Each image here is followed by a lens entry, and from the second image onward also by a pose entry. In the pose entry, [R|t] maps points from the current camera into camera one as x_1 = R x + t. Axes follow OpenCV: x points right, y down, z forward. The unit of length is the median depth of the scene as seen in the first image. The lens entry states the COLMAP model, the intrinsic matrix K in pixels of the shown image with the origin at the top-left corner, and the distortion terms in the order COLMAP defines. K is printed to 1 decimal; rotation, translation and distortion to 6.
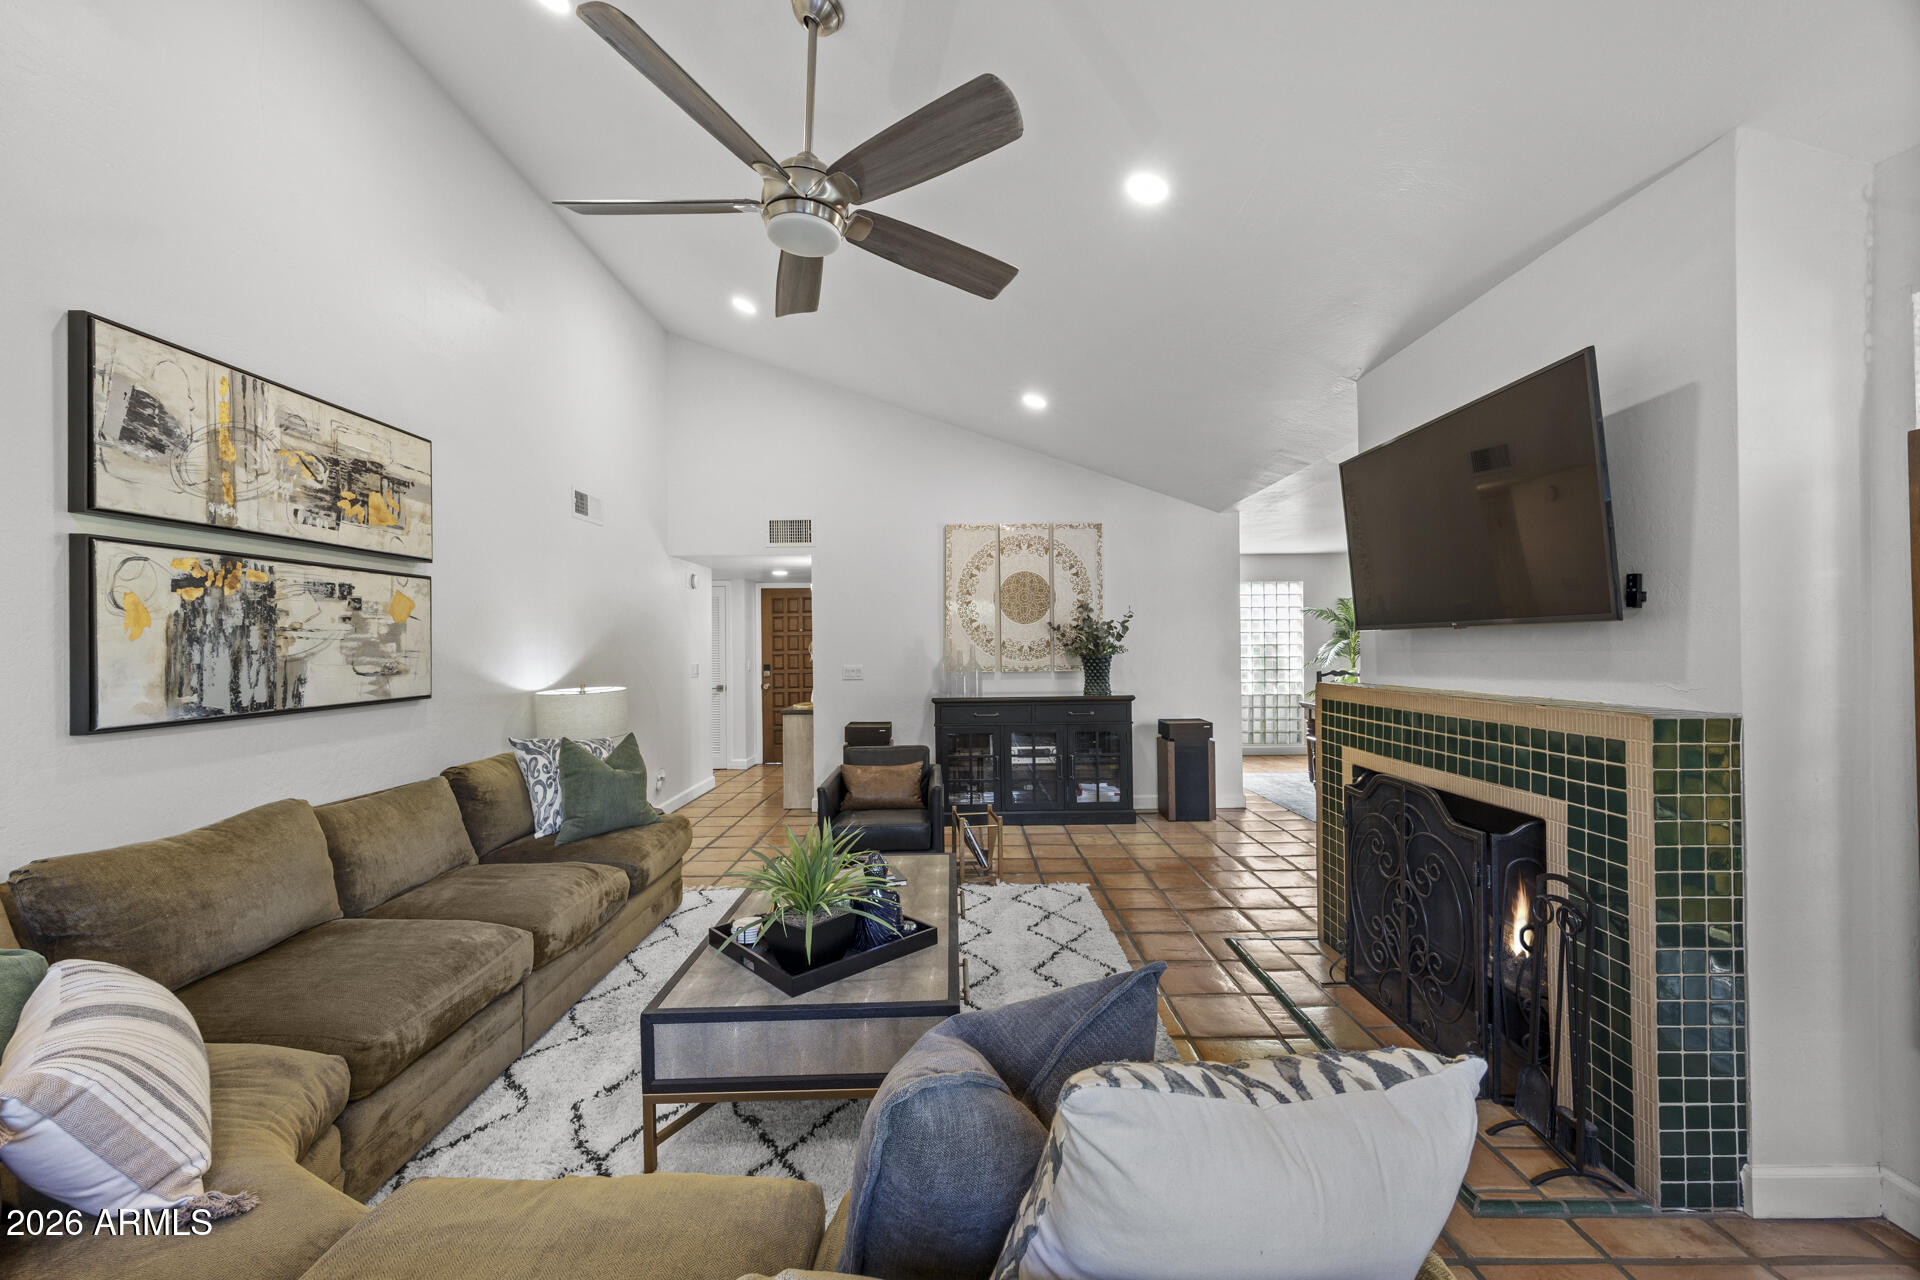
lens RADIAL K [[741.7, 0, 957.7], [0, 741.7, 641.0], [0, 0, 1]] dist [-0.002504, -0.000279]
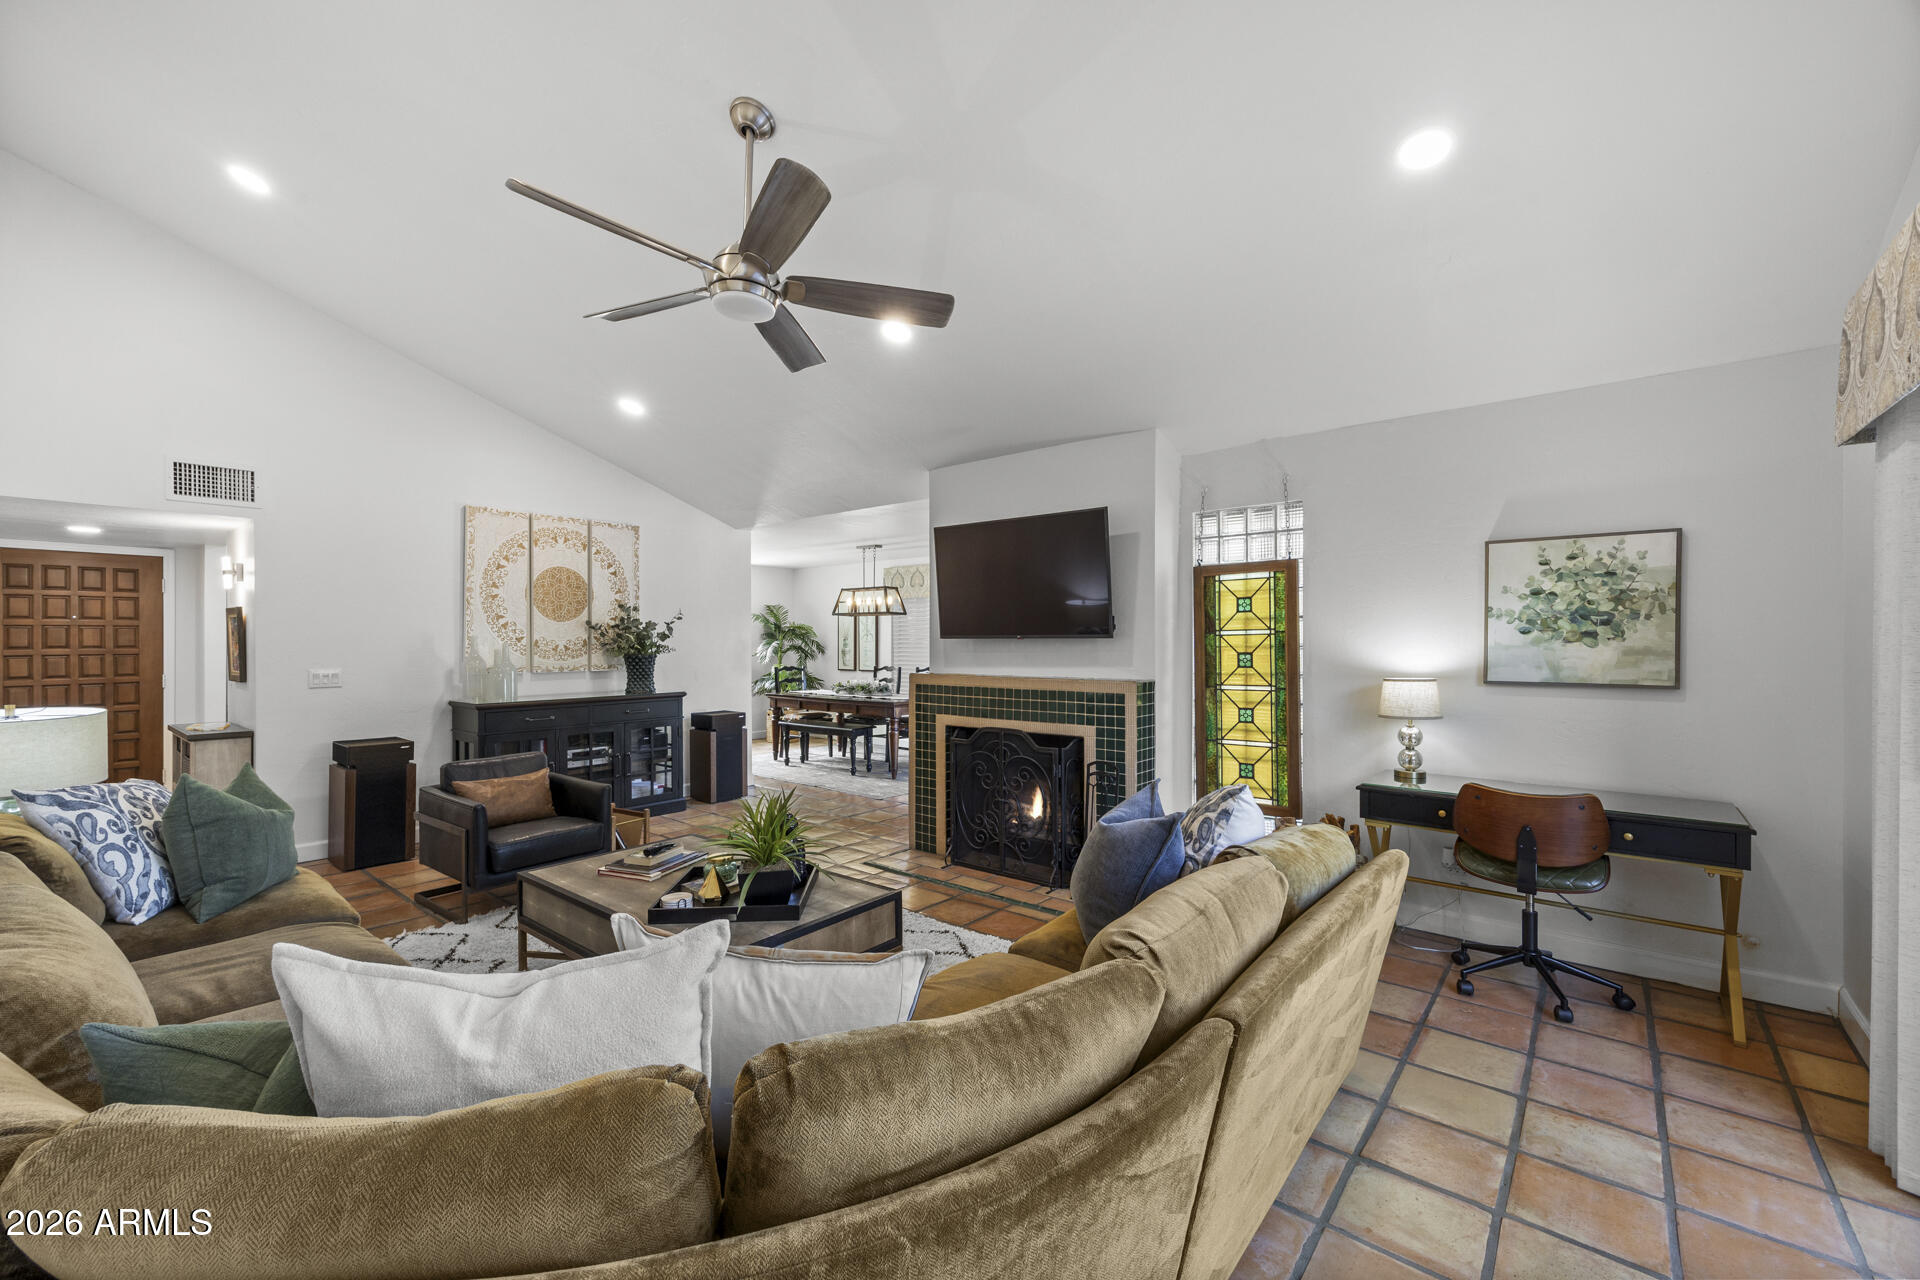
lens RADIAL K [[776.5, 0, 958.2], [0, 776.5, 638.1], [0, 0, 1]] dist [0.002529, 0.000091]
pose [[0.640424, 0.012157, 0.767925, -0.375967], [-0.012658, 0.999906, -0.005274, -0.003836], [-0.767917, -0.006343, 0.640518, -0.029690]]
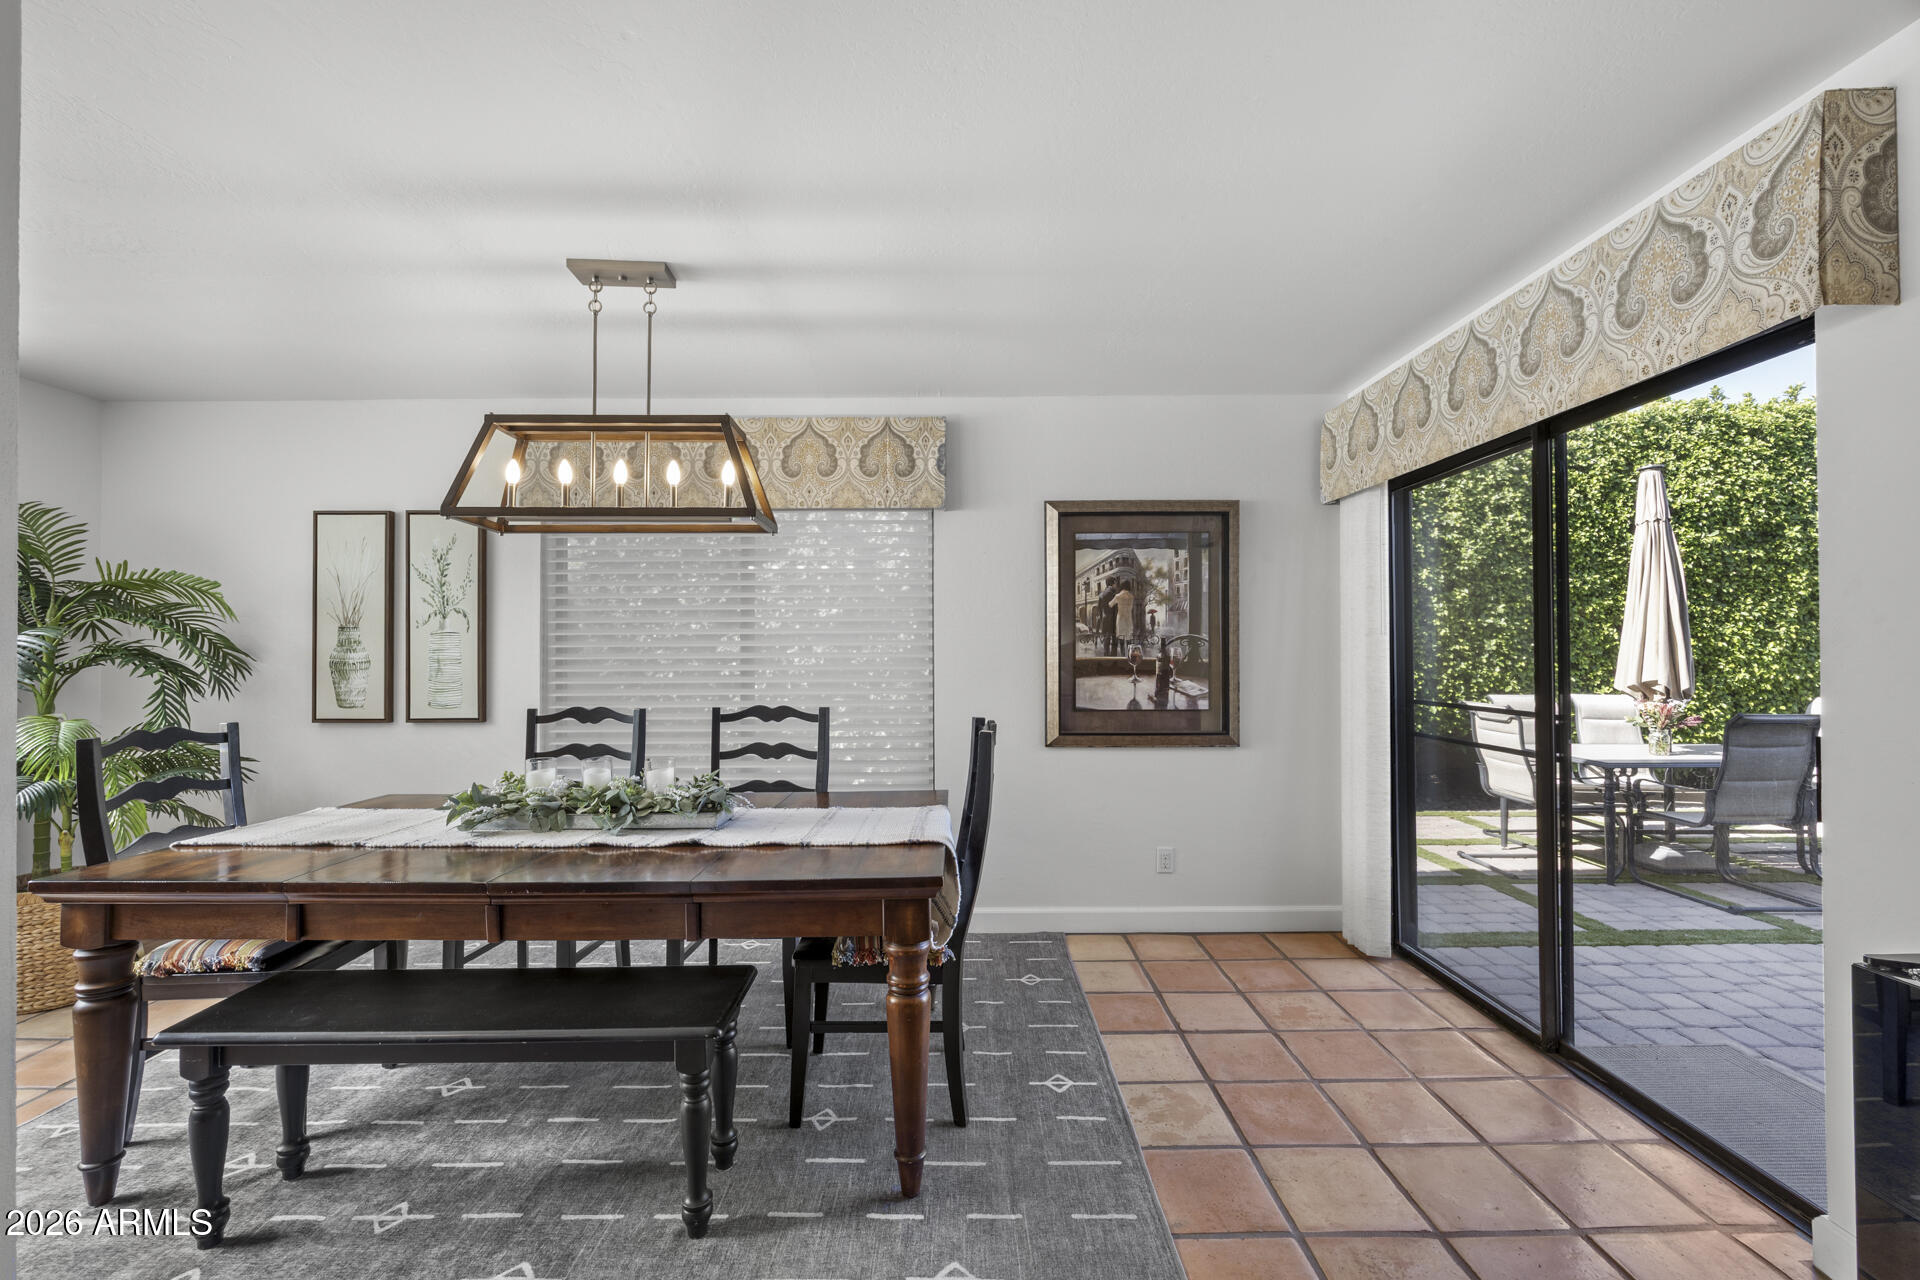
lens RADIAL K [[810.5, 0, 963.5], [0, 810.5, 638.1], [0, 0, 1]] dist [-0.004277, 0.000179]
pose [[-0.023492, 0.023320, 0.999452, 0.255589], [-0.005761, 0.999708, -0.023461, 0.013580], [-0.999707, -0.006309, -0.023351, 0.919326]]
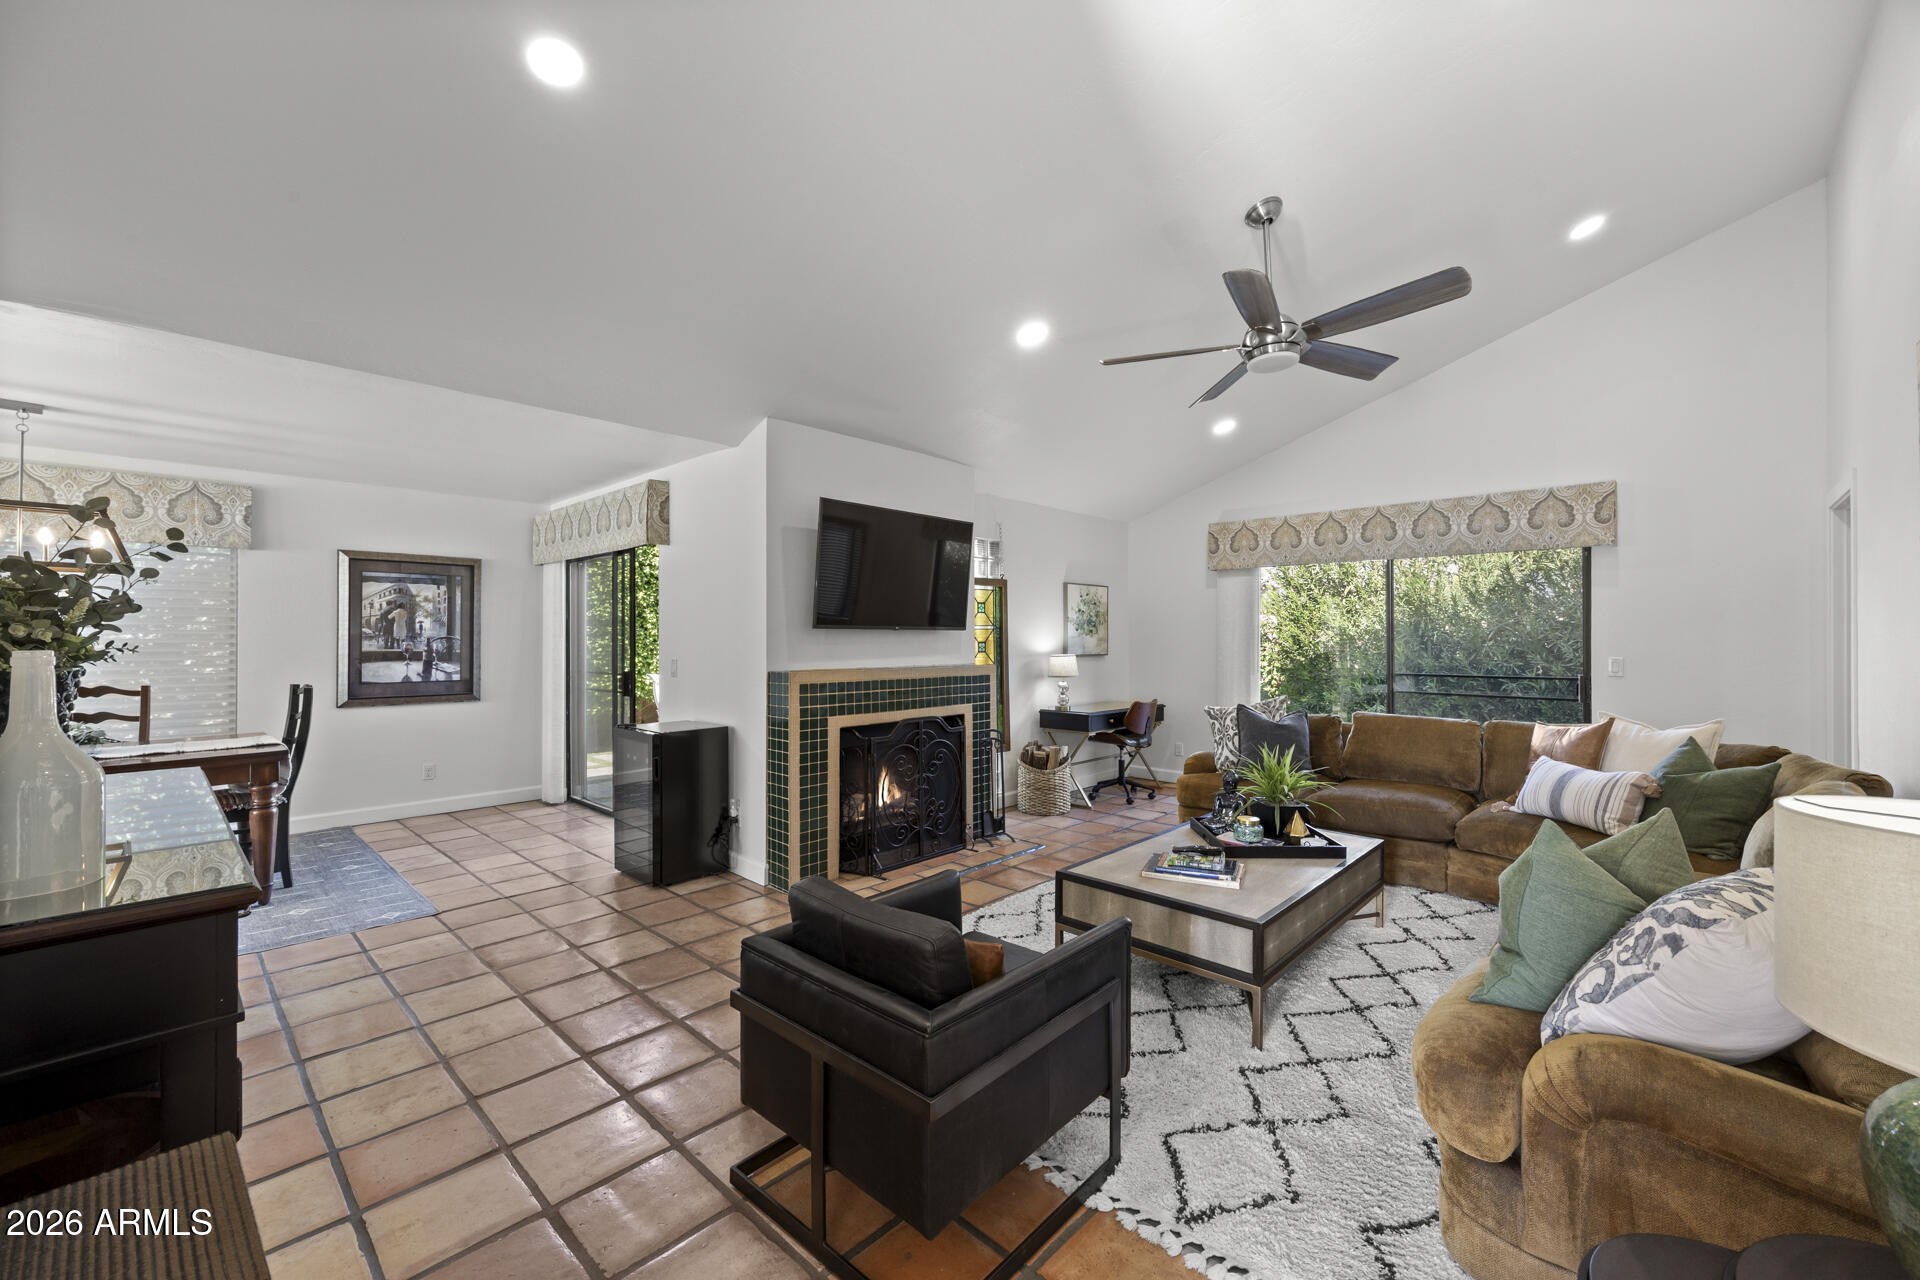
lens RADIAL K [[776.5, 0, 968.7], [0, 776.5, 635.0], [0, 0, 1]] dist [0.002529, 0.000091]
pose [[-0.737528, 0.012614, 0.675199, -0.322289], [0.000666, 0.999839, -0.017951, 0.012323], [-0.675316, -0.012789, -0.737417, 1.020535]]
